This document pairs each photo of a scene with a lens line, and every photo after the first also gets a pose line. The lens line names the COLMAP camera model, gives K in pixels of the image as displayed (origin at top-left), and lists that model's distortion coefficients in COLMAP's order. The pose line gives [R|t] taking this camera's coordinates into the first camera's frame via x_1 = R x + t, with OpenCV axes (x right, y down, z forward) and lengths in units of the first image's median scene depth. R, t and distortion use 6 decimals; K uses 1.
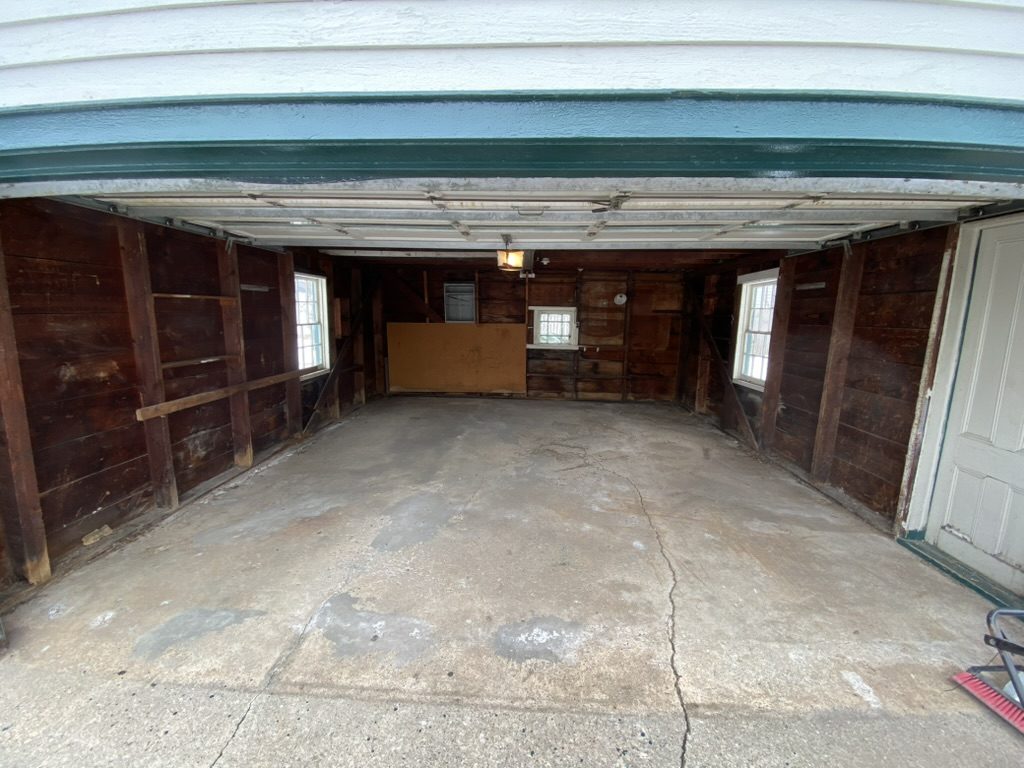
lens RADIAL K [[415.3, 0, 507.1], [0, 415.3, 384.0], [0, 0, 1]] dist [-0.015060, -0.005849]
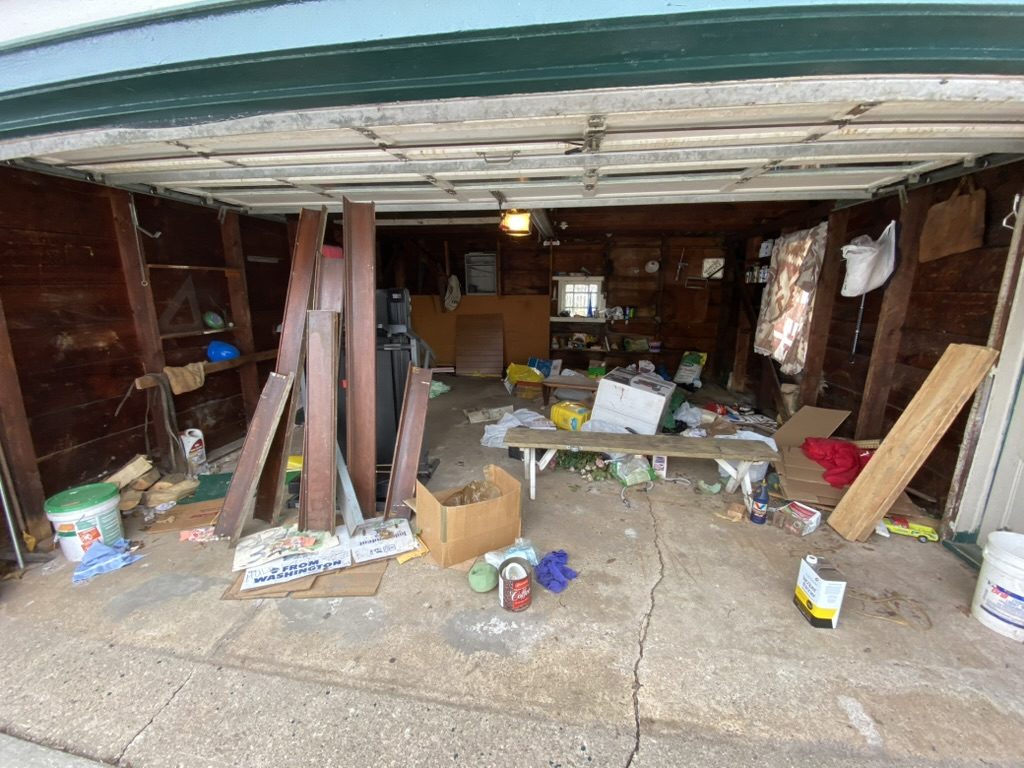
lens RADIAL K [[415.3, 0, 508.9], [0, 415.3, 384.6], [0, 0, 1]] dist [-0.015060, -0.005849]
pose [[0.994267, 0.013887, -0.106022, 0.170852], [-0.007392, 0.998085, 0.061410, 0.008830], [0.106672, -0.060274, 0.992466, 0.098086]]
